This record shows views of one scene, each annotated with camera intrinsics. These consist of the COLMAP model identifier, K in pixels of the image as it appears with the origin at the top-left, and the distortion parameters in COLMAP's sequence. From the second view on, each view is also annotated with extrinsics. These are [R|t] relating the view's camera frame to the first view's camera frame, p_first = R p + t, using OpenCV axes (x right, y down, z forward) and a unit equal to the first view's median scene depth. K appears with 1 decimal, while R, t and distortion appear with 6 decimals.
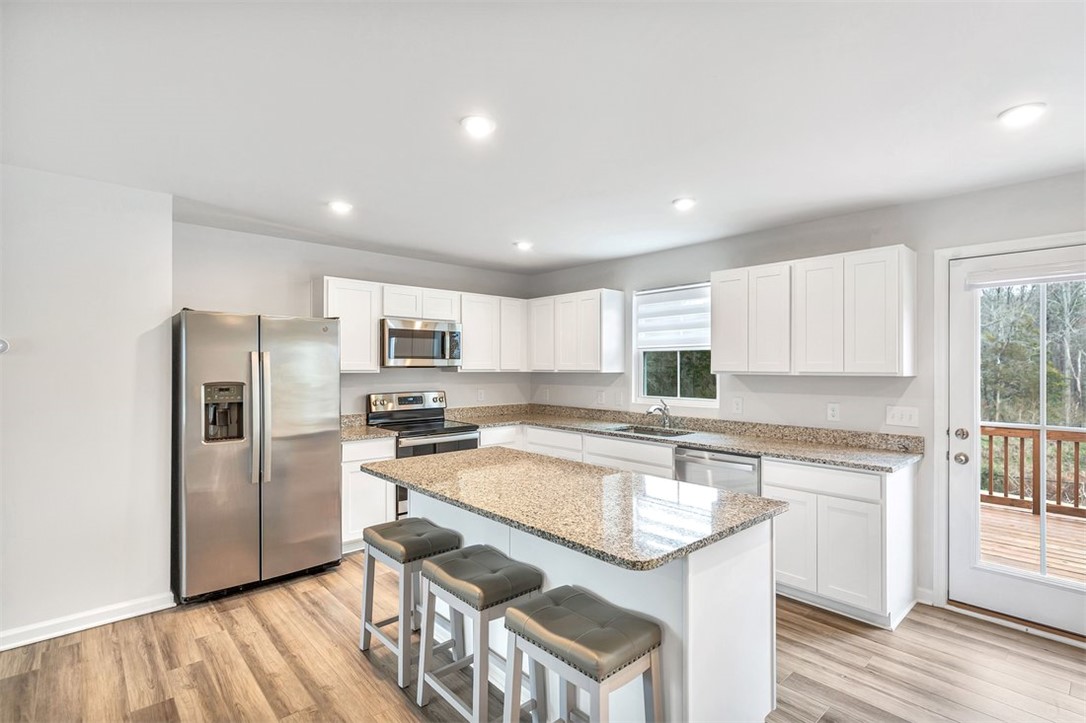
lens RADIAL K [[516.0, 0, 543.0], [0, 516.0, 361.5], [0, 0, 1]] dist [0.000032, 0.000078]
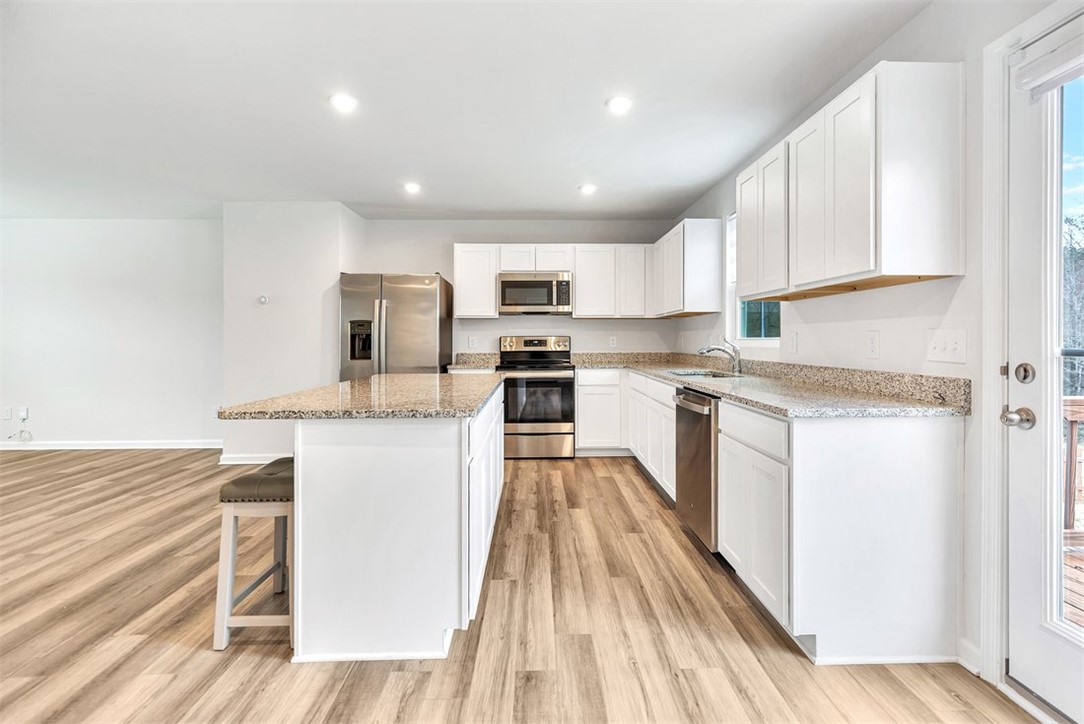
lens RADIAL K [[491.5, 0, 540.7], [0, 491.5, 341.1], [0, 0, 1]] dist [0.001022, 0.000360]
pose [[0.752404, -0.000429, -0.658702, 0.515142], [0.007885, 0.999934, 0.008355, 0.066634], [0.658655, -0.011480, 0.752358, 0.194080]]
